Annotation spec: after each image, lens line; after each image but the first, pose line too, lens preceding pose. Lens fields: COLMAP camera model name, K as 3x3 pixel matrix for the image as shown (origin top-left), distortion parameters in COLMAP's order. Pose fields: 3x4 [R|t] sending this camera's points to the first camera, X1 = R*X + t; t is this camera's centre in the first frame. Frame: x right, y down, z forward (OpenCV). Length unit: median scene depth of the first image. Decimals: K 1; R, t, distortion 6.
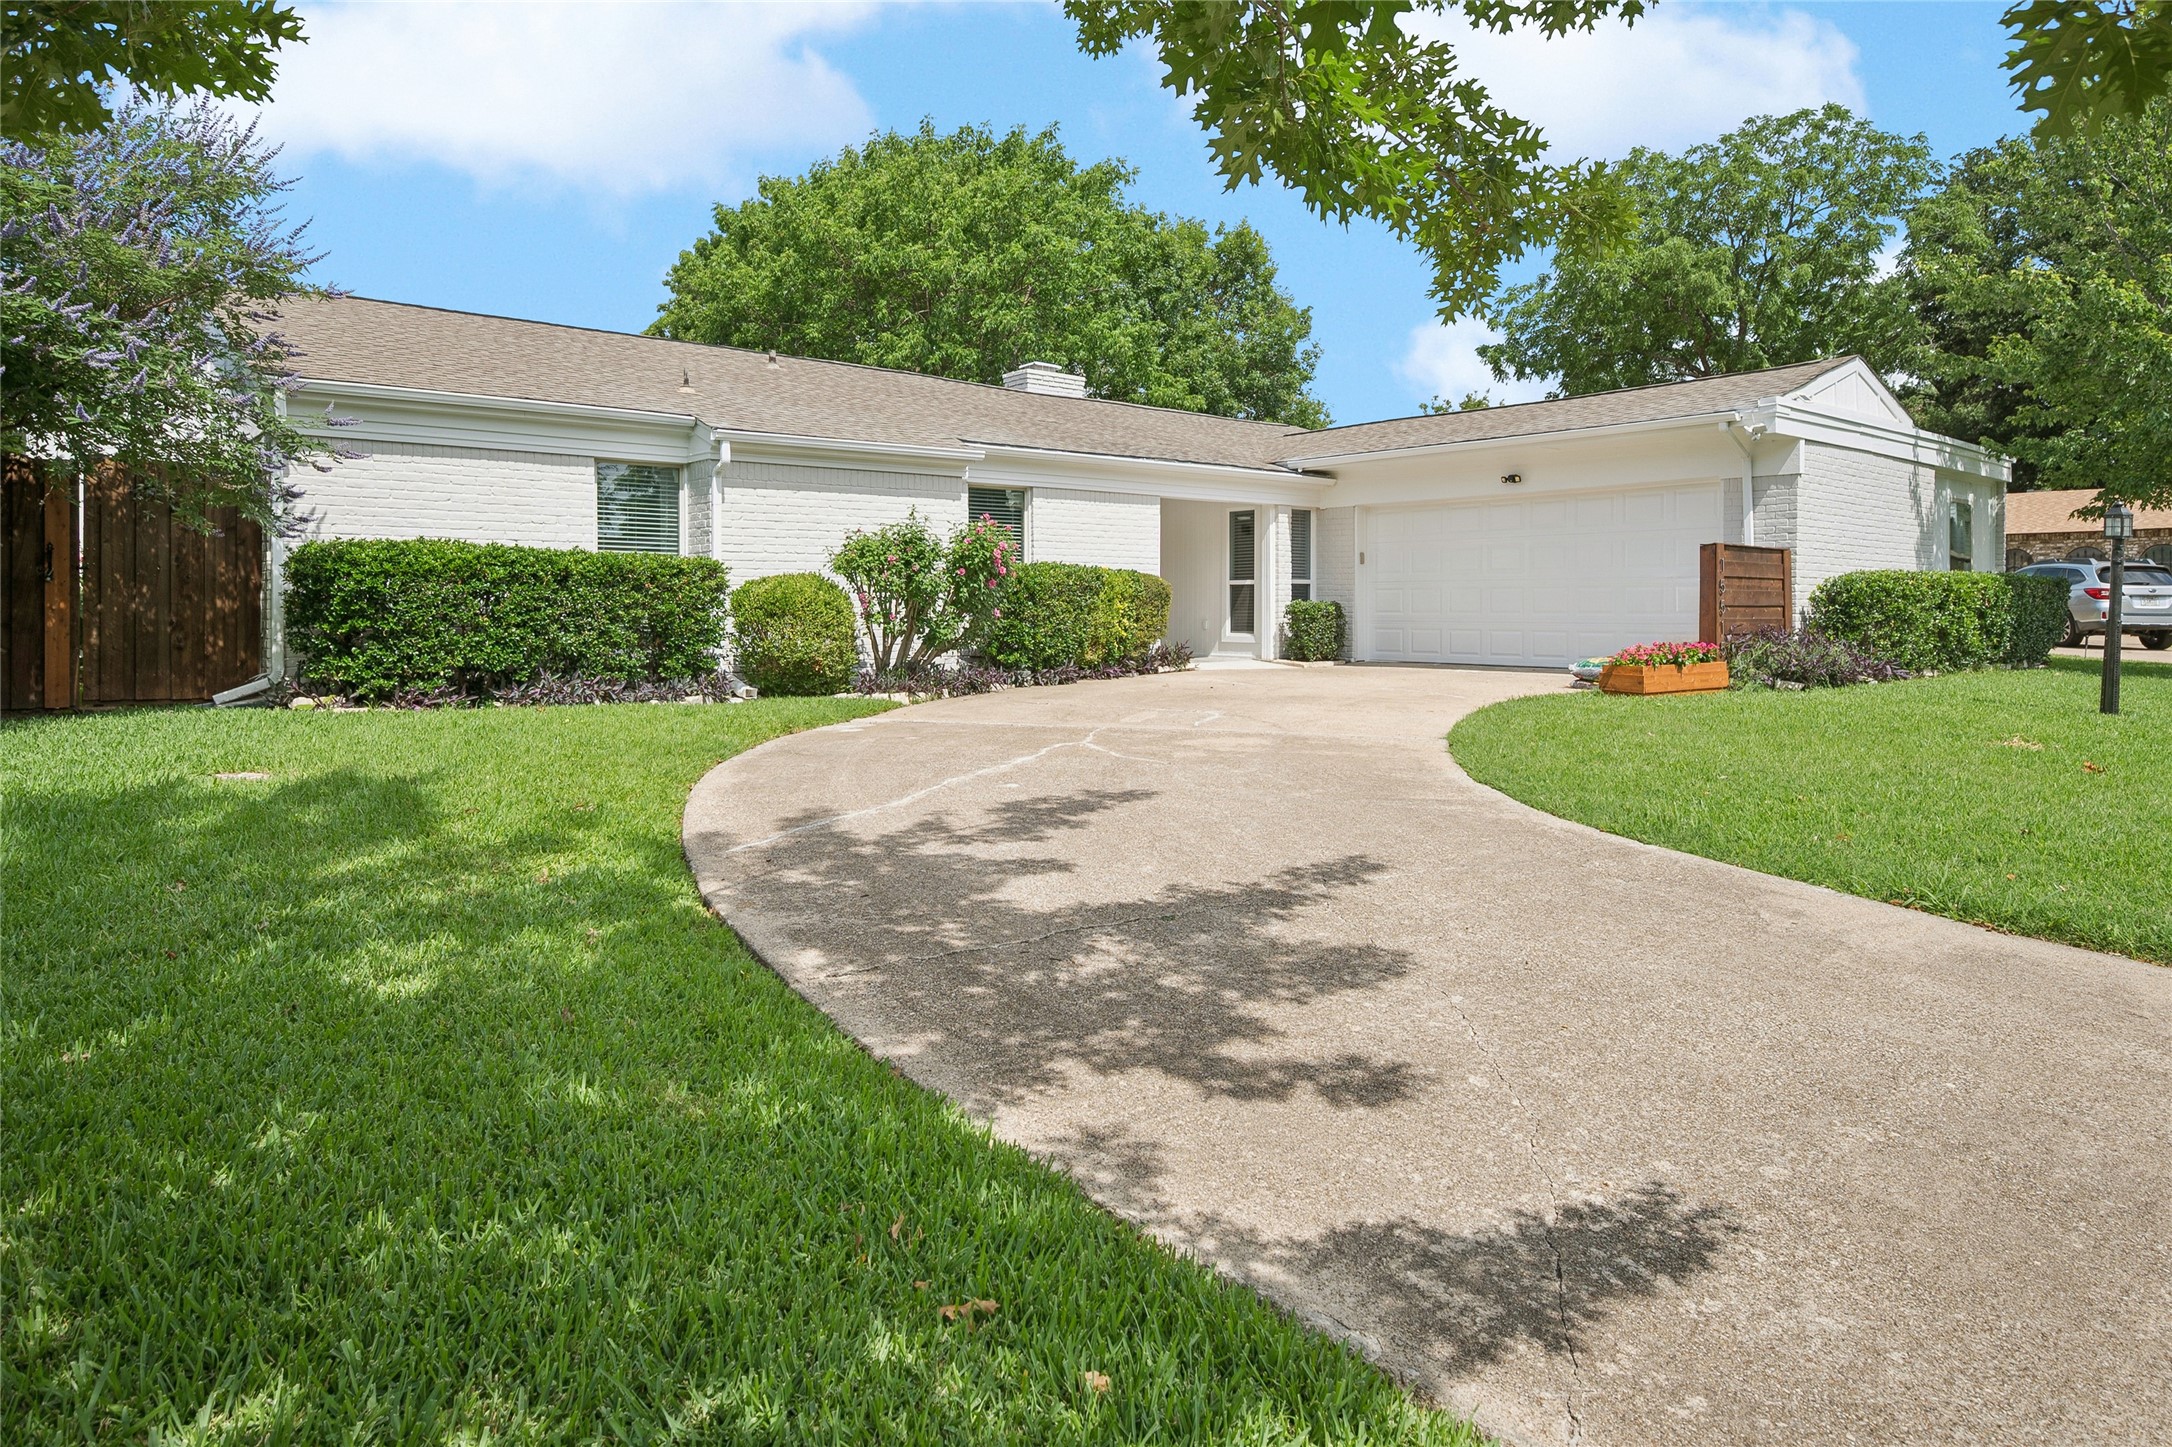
lens RADIAL K [[1289.2, 0, 1086.0], [0, 1289.2, 723.5], [0, 0, 1]] dist [0.014840, 0.000674]
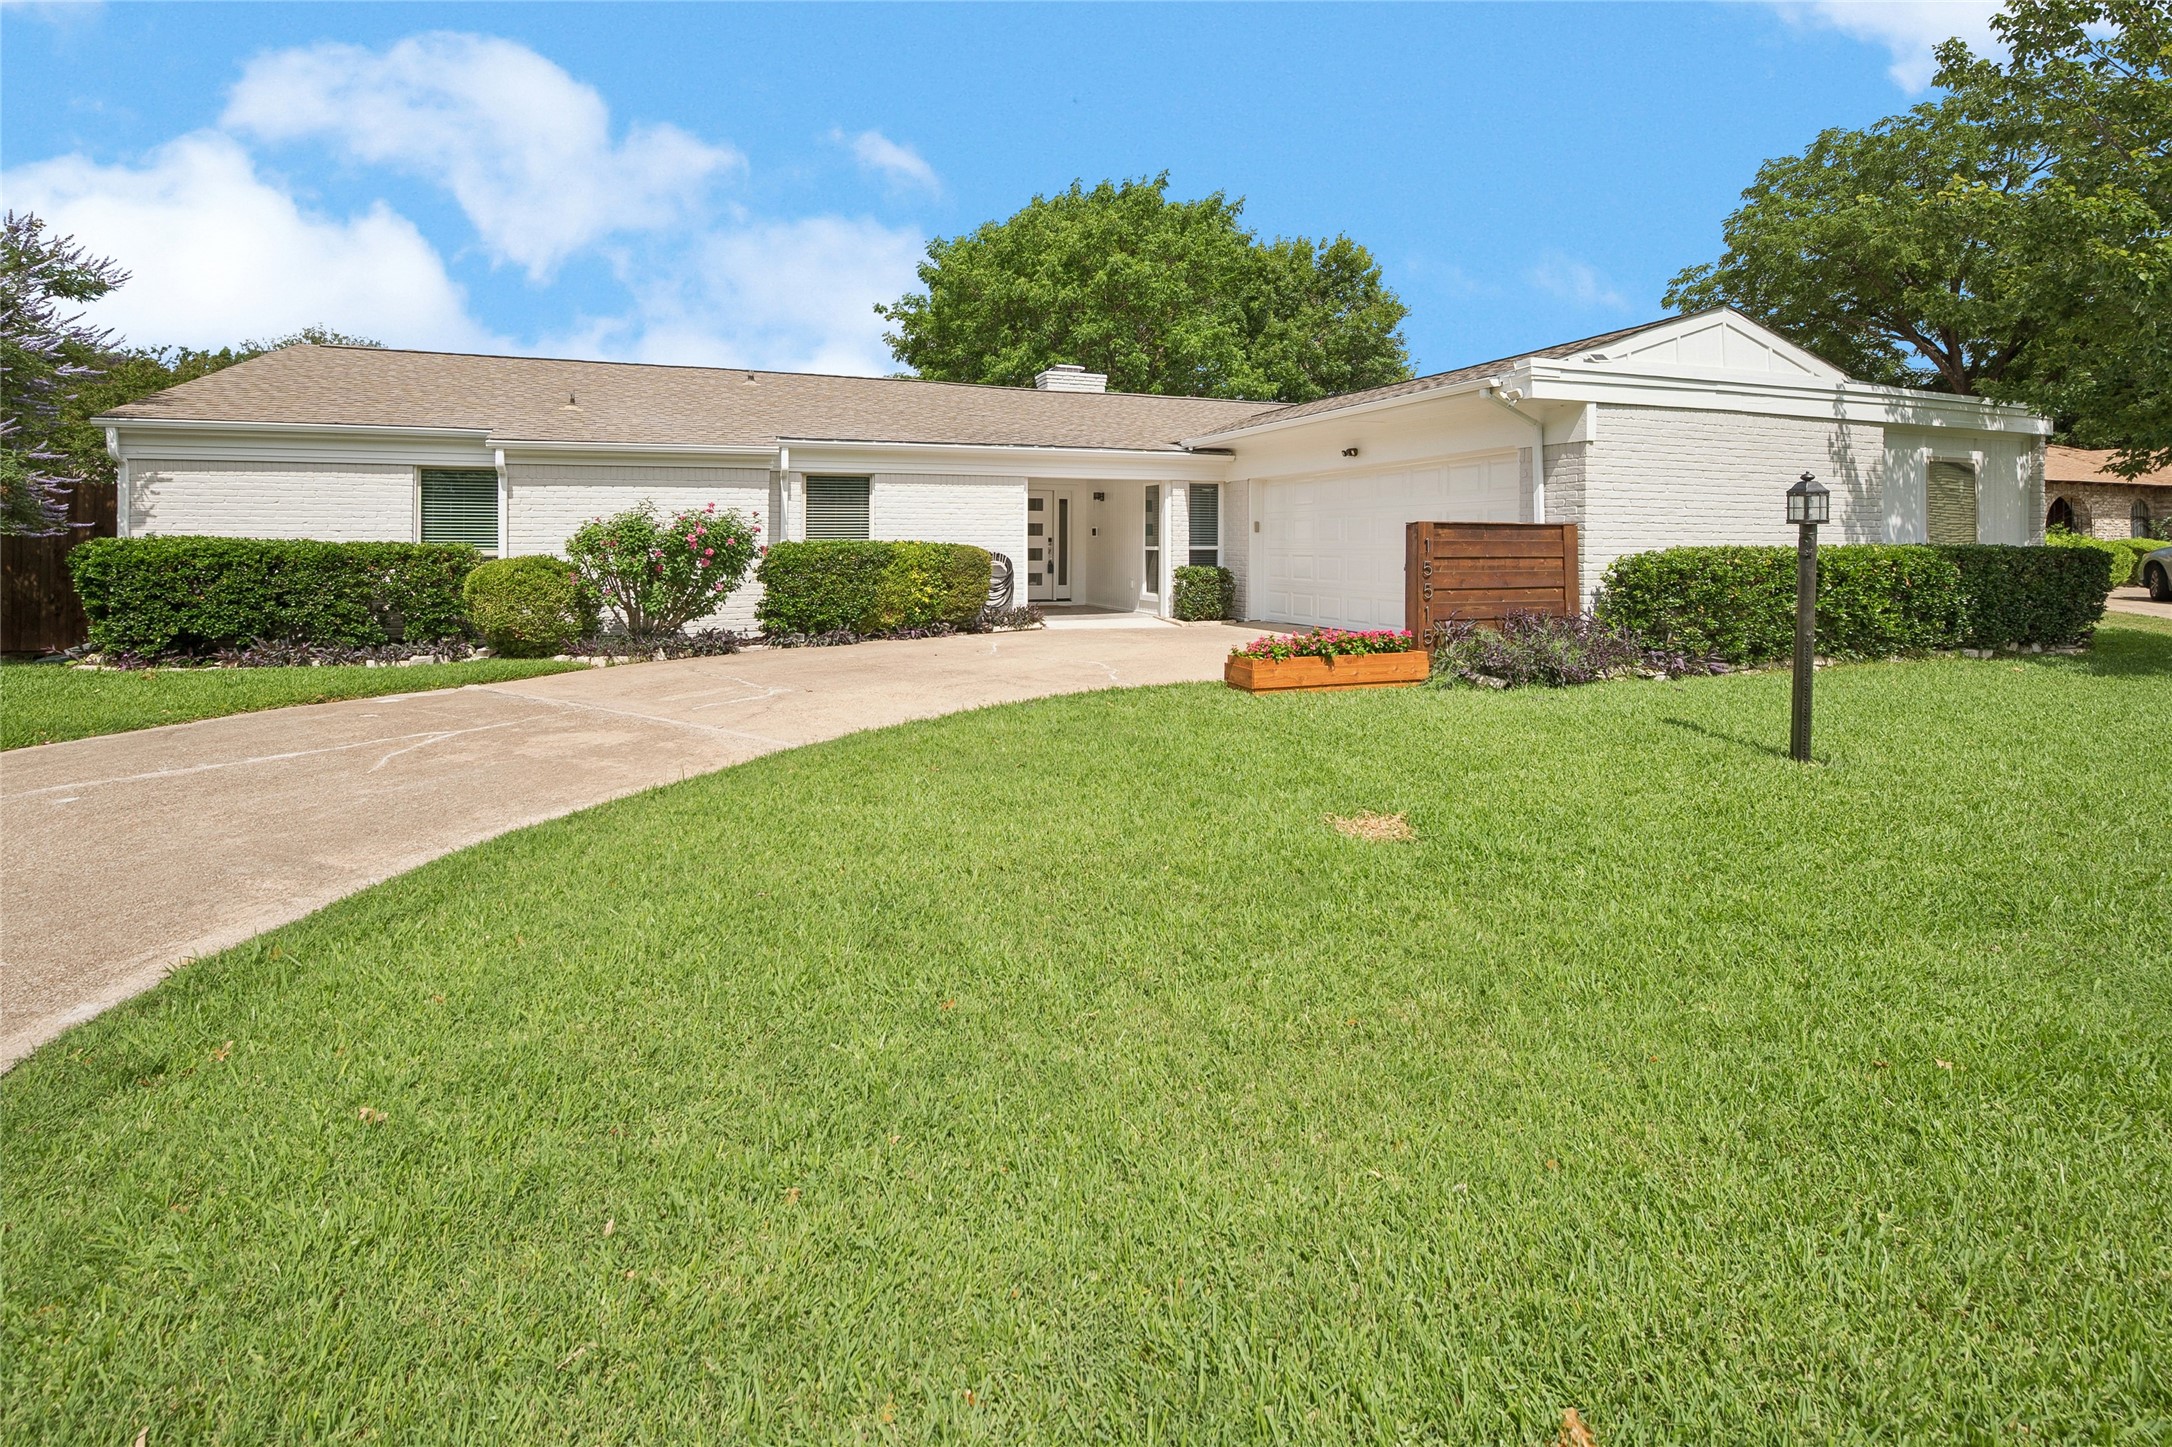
lens RADIAL K [[931.6, 0, 1086.1], [0, 931.6, 606.9], [0, 0, 1]] dist [0.009070, -0.000226]
pose [[0.942629, 0.024593, -0.332934, 0.410036], [-0.031942, 0.999352, -0.016616, -0.050944], [0.332309, 0.026297, 0.942804, 0.250801]]
